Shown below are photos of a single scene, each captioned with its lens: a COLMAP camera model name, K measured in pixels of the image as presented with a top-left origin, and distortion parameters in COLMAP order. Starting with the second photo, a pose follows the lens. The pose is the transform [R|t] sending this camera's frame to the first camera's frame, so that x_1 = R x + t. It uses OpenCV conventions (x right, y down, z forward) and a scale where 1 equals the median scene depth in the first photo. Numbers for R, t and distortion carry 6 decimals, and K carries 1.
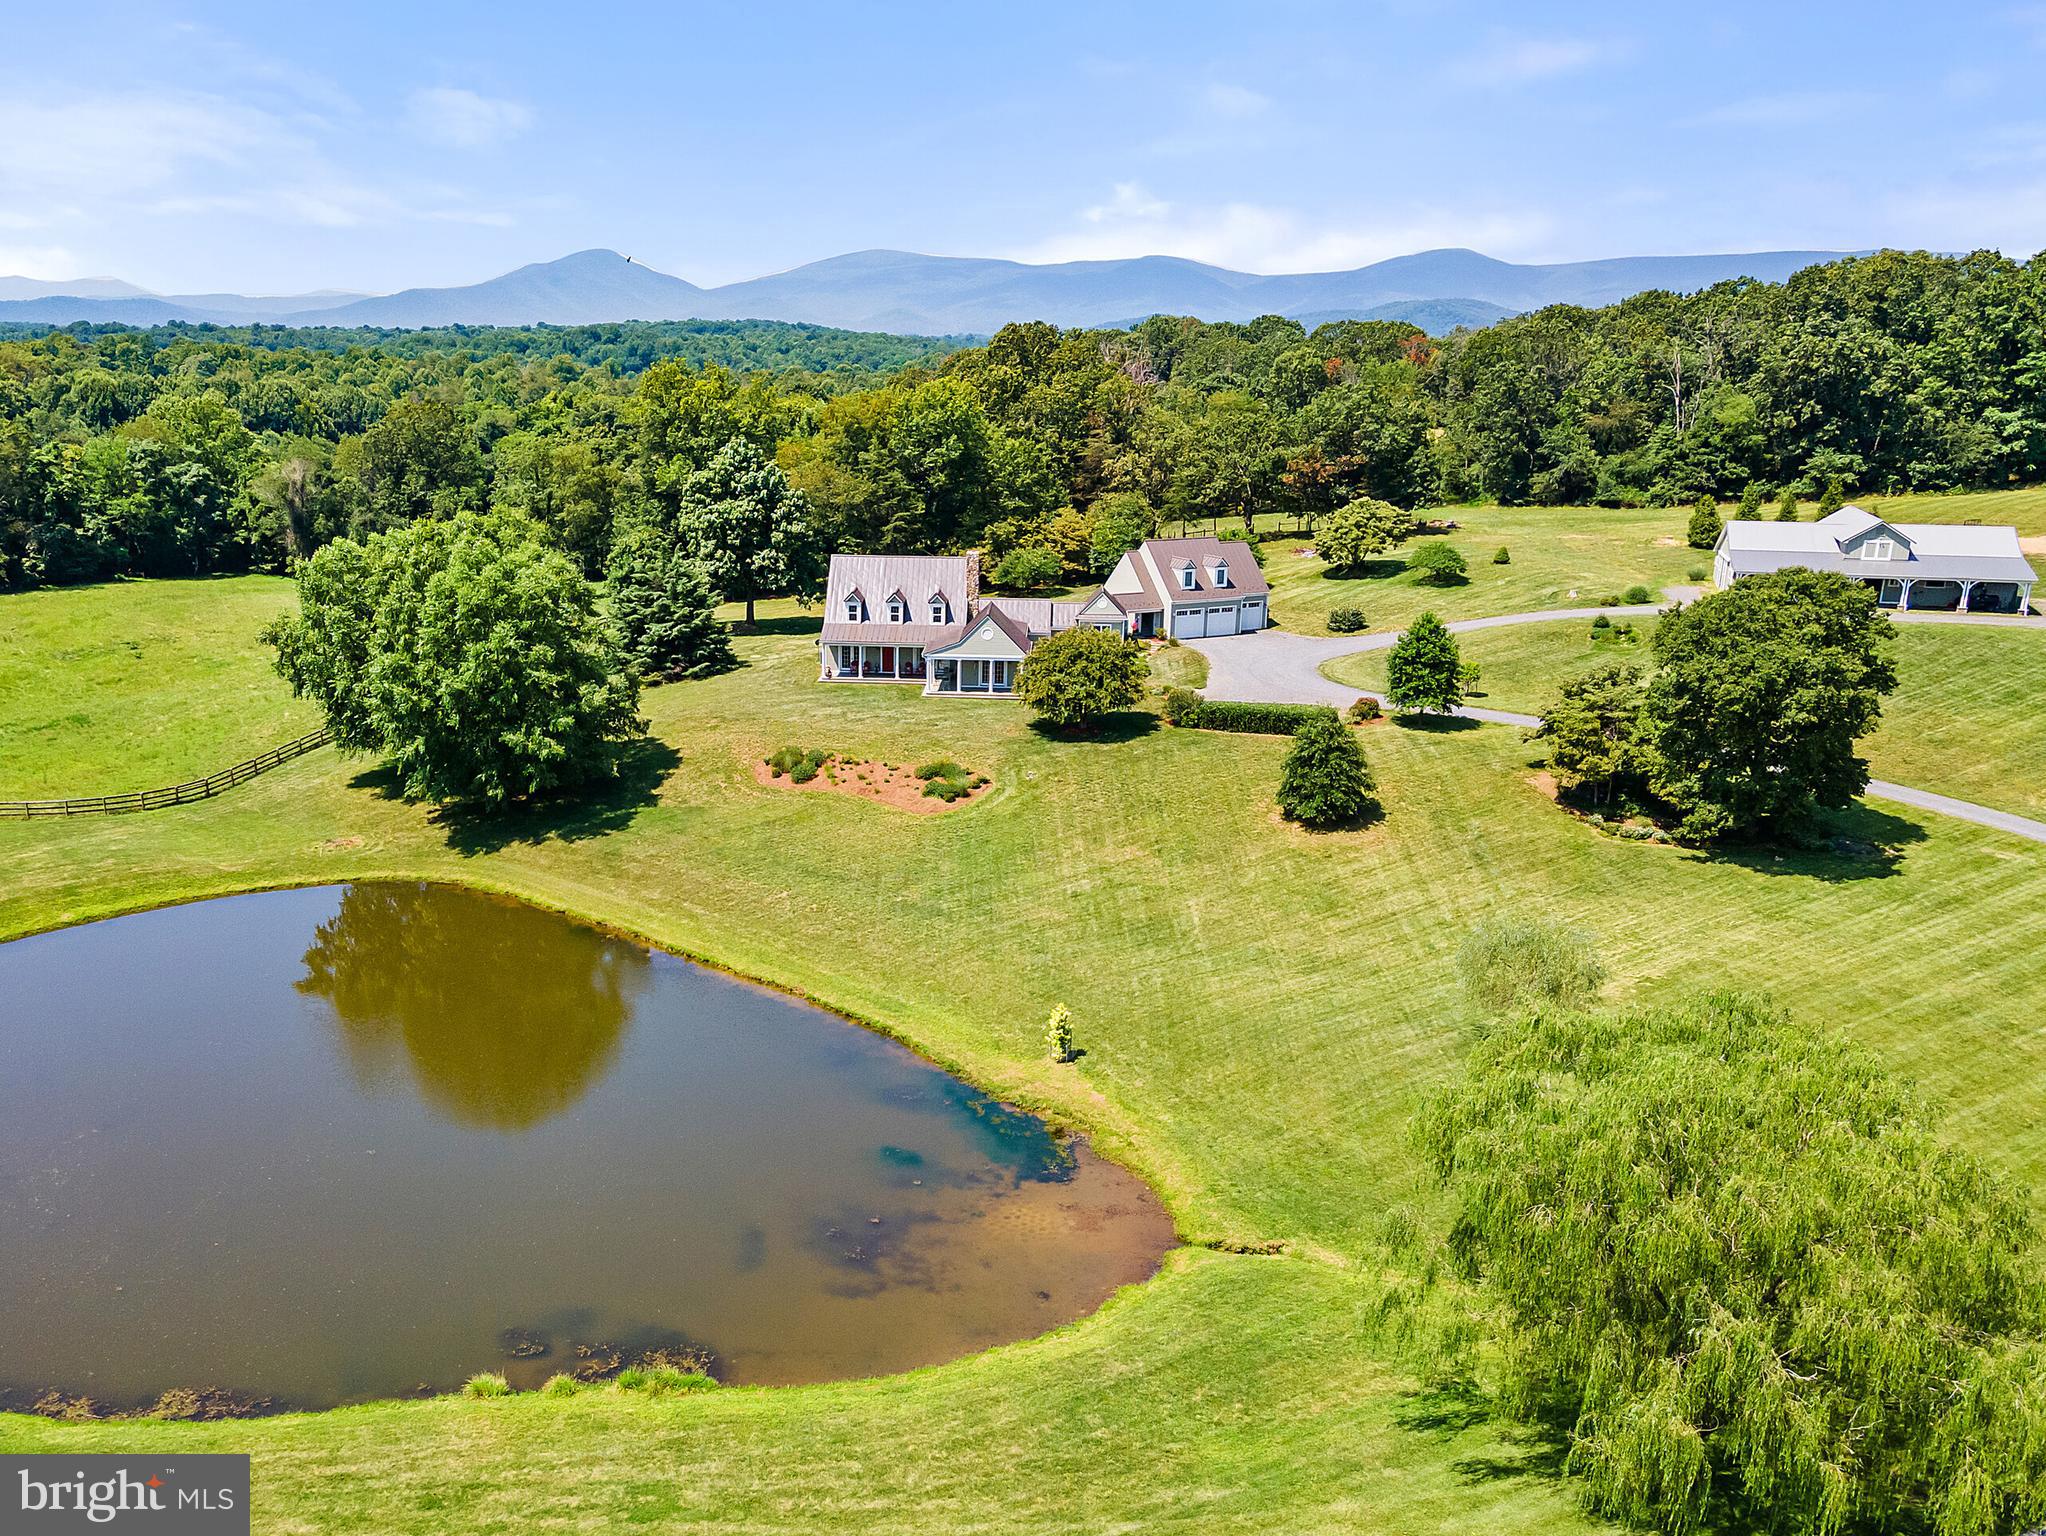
lens RADIAL K [[1720.7, 0, 937.3], [0, 1720.7, 872.8], [0, 0, 1]] dist [0.026365, 0.012653]
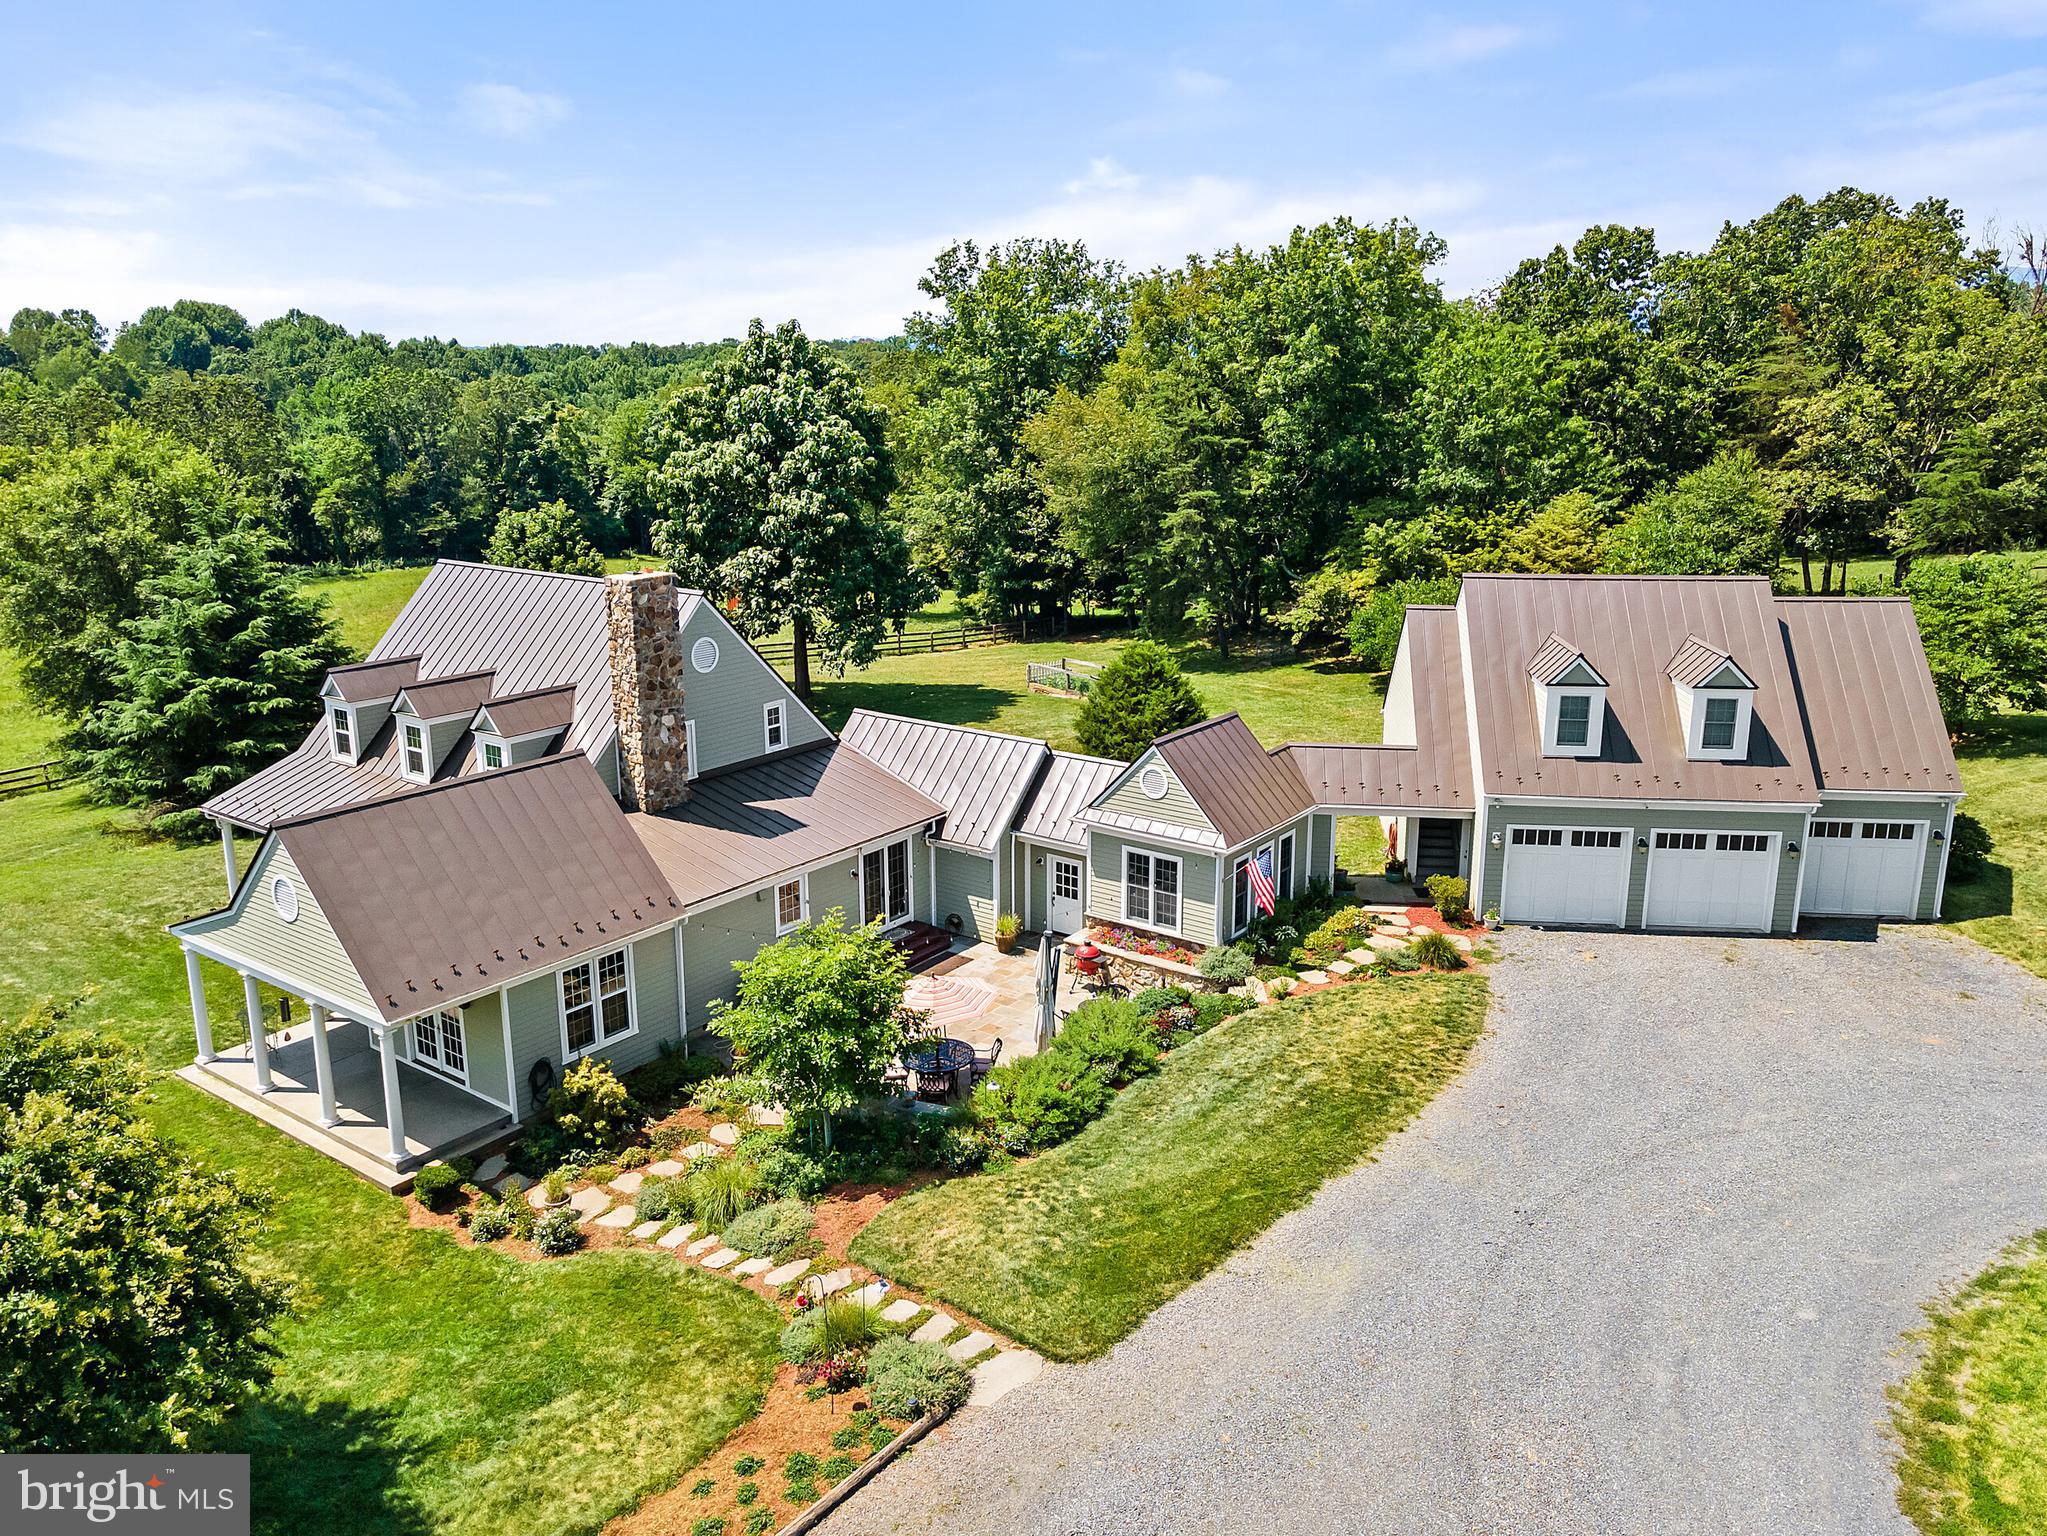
lens RADIAL K [[1543.8, 0, 1021.3], [0, 1543.8, 752.0], [0, 0, 1]] dist [0.025092, 0.026905]
pose [[0.841981, 0.120756, -0.525820, 0.173741], [-0.150844, 0.988451, -0.014542, -0.125929], [0.517991, 0.091561, 0.850472, 0.627460]]
